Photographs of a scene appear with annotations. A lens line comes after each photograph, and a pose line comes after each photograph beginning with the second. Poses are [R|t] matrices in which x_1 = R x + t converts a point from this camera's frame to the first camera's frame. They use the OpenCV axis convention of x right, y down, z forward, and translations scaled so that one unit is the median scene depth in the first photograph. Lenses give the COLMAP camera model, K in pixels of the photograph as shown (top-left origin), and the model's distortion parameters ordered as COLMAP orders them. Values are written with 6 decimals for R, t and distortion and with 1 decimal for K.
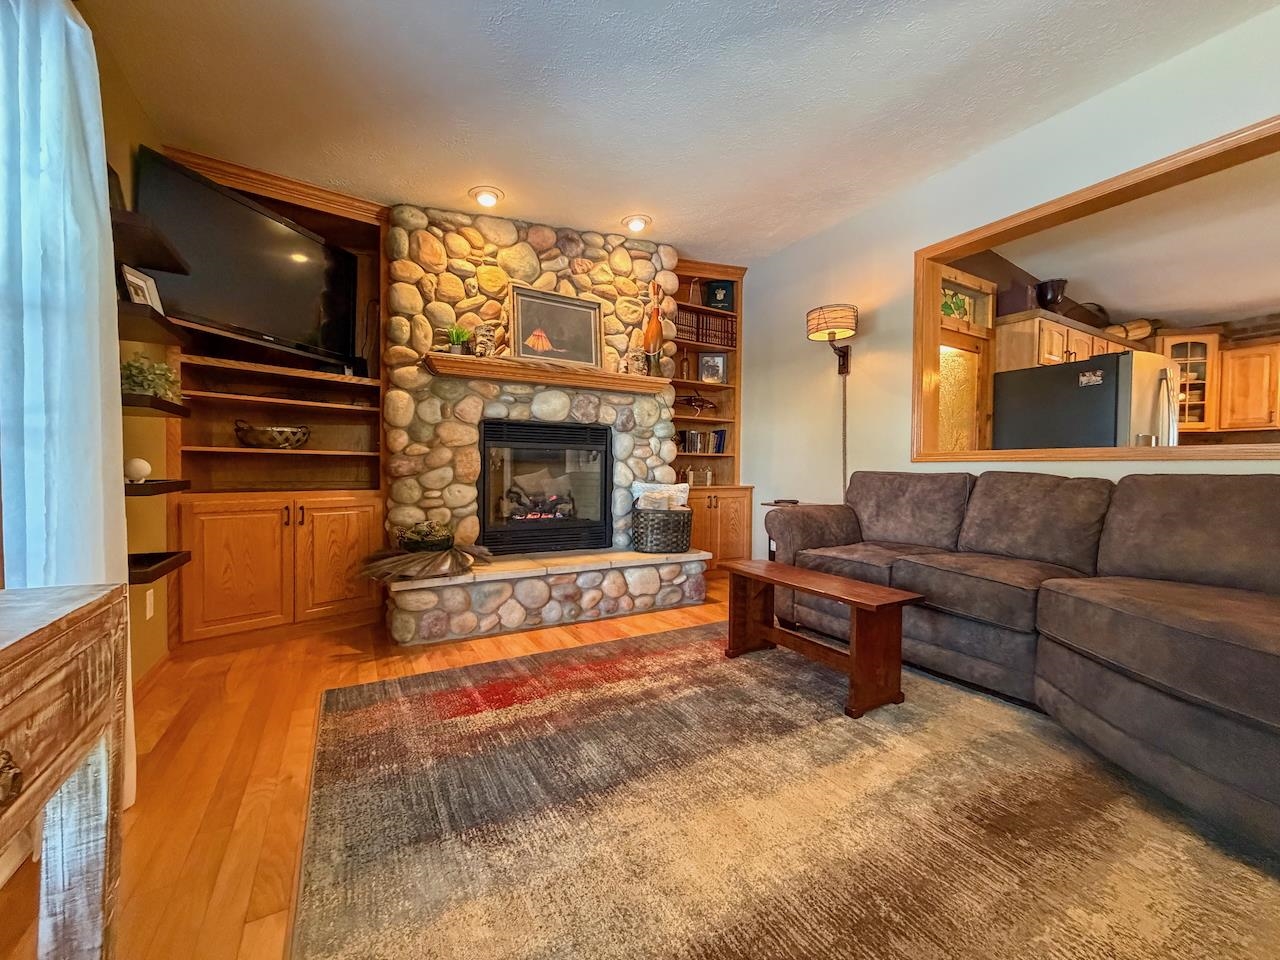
lens RADIAL K [[512.1, 0, 643.6], [0, 512.1, 477.8], [0, 0, 1]] dist [0.001527, 0.000356]
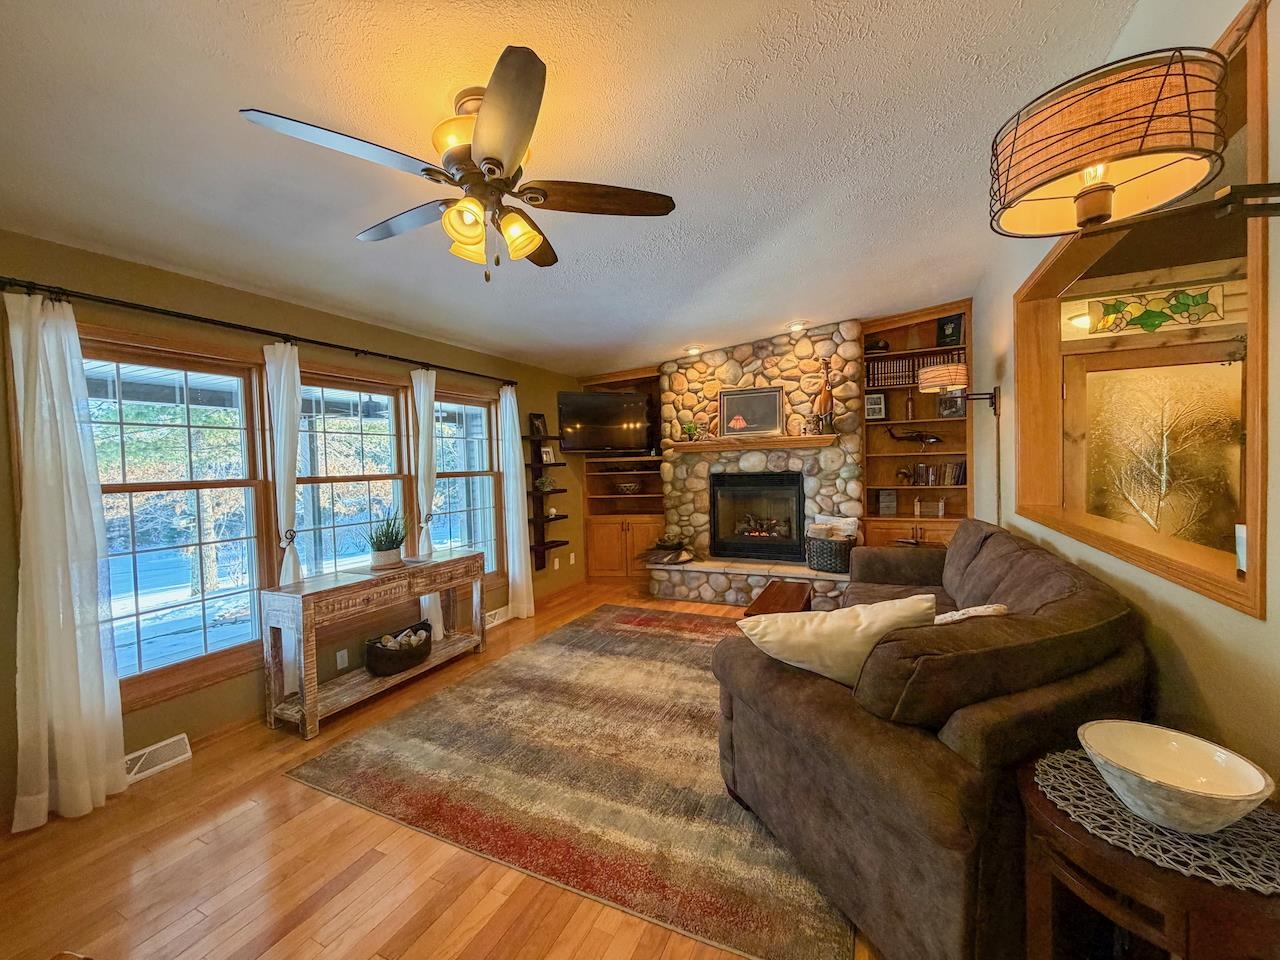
lens RADIAL K [[512.1, 0, 637.9], [0, 512.1, 481.9], [0, 0, 1]] dist [0.001527, 0.000356]
pose [[0.566480, 0.002208, -0.824073, 0.959863], [0.020751, 0.999641, 0.016943, -0.127812], [0.823814, -0.026698, 0.566231, -0.139433]]
